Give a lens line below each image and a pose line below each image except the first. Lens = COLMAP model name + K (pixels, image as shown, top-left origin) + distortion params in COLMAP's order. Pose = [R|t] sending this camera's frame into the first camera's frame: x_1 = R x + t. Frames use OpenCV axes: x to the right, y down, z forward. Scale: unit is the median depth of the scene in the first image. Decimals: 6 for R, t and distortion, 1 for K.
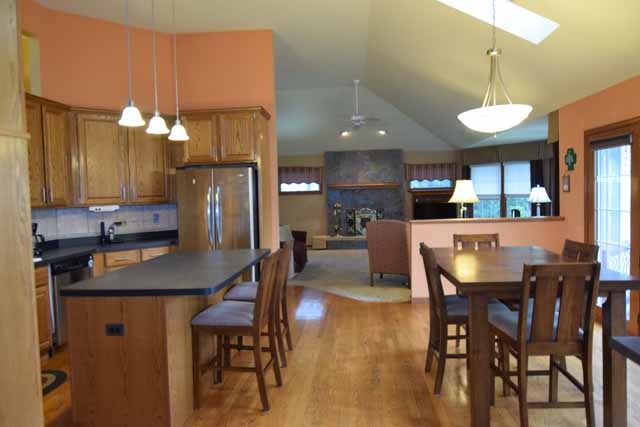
lens RADIAL K [[435.4, 0, 320.7], [0, 435.4, 210.8], [0, 0, 1]] dist [-0.001879, -0.014160]
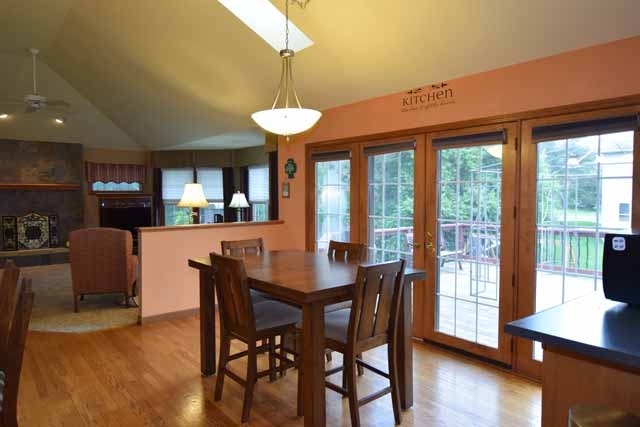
lens RADIAL K [[435.4, 0, 320.7], [0, 435.4, 210.8], [0, 0, 1]] dist [-0.001879, -0.014160]
pose [[0.720428, -0.002130, 0.693527, -0.137631], [0.010707, 0.999910, -0.008052, -0.000517], [-0.693447, 0.013226, 0.720386, 0.146133]]
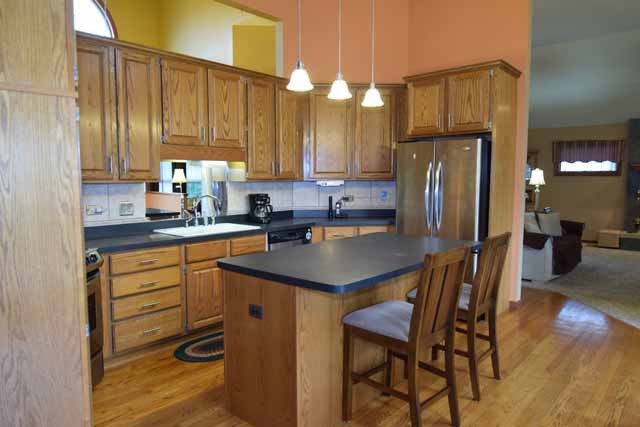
lens RADIAL K [[435.4, 0, 320.7], [0, 435.4, 210.8], [0, 0, 1]] dist [-0.001879, -0.014160]
pose [[0.800761, 0.073054, -0.594512, 0.085232], [-0.044662, 0.997054, 0.062363, -0.002923], [0.597316, -0.023386, 0.801665, 0.166662]]
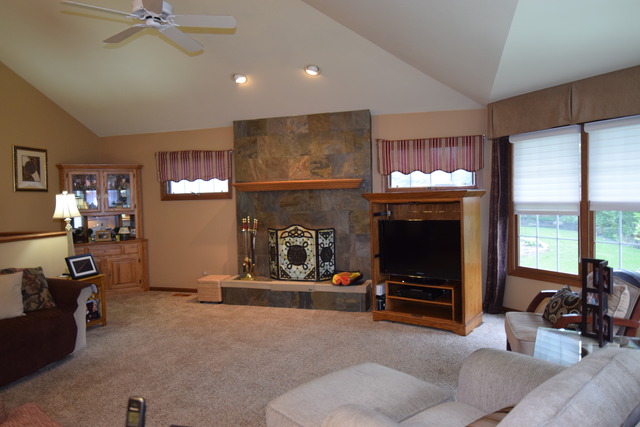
lens RADIAL K [[435.4, 0, 320.7], [0, 435.4, 210.8], [0, 0, 1]] dist [-0.001879, -0.014160]
pose [[0.974345, 0.009855, -0.224842, 0.514812], [-0.010252, 0.999947, -0.000597, -0.051966], [0.224824, 0.002887, 0.974395, 1.044756]]
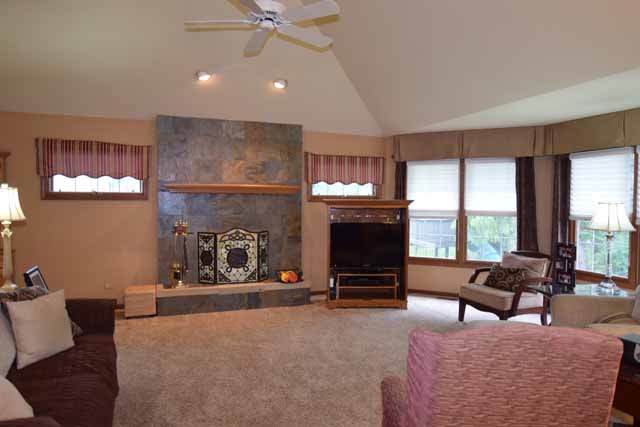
lens RADIAL K [[435.4, 0, 320.7], [0, 435.4, 210.8], [0, 0, 1]] dist [-0.001879, -0.014160]
pose [[0.908691, 0.022783, 0.416848, -0.051105], [-0.014968, 0.999646, -0.022006, -0.039713], [-0.417201, 0.013758, 0.908710, 0.999548]]
